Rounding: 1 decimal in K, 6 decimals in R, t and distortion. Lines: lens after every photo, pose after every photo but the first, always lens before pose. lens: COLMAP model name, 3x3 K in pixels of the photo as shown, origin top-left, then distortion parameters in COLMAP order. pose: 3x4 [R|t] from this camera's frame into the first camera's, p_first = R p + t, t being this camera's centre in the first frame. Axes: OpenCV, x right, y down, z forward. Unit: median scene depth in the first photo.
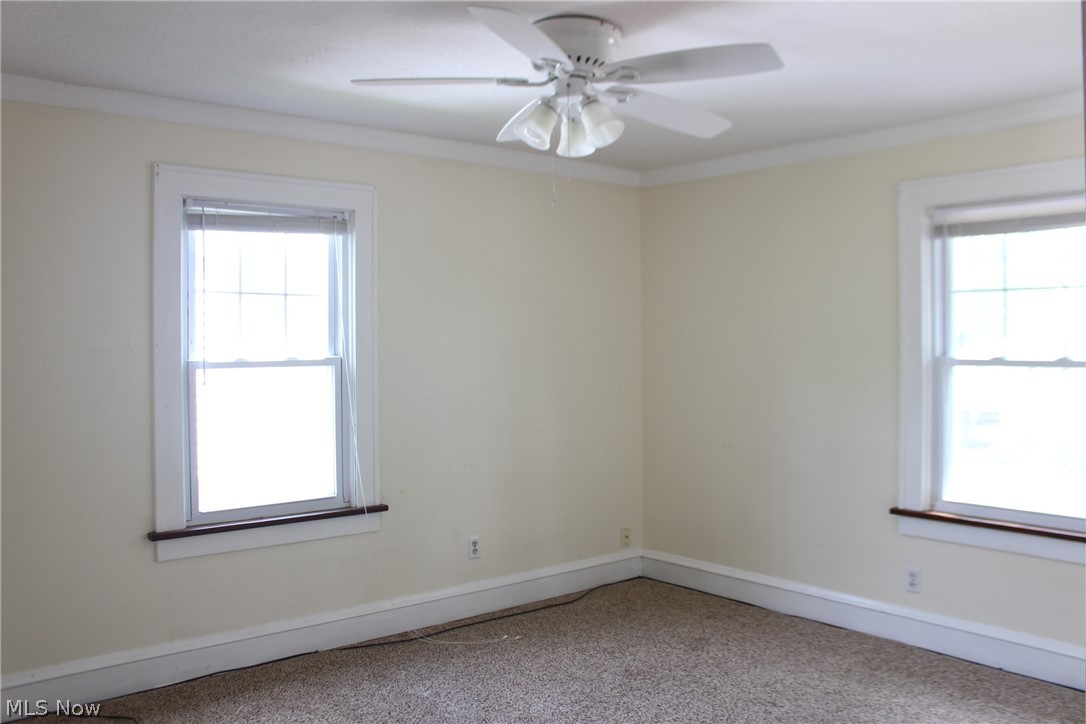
lens RADIAL K [[921.2, 0, 545.3], [0, 921.2, 357.7], [0, 0, 1]] dist [-0.149063, 0.152943]
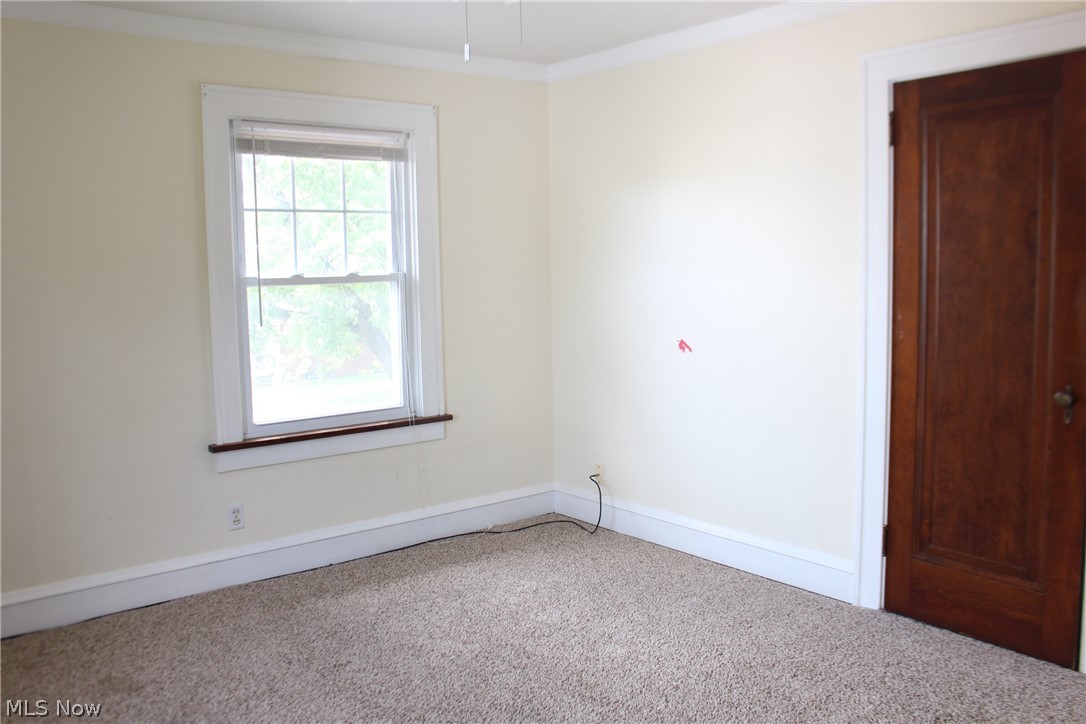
lens RADIAL K [[921.2, 0, 545.3], [0, 921.2, 357.7], [0, 0, 1]] dist [-0.149063, 0.152943]
pose [[0.002916, -0.096404, 0.995338, -0.546734], [0.033947, 0.994778, 0.096251, 0.001855], [-0.999419, 0.033508, 0.006174, 0.701916]]
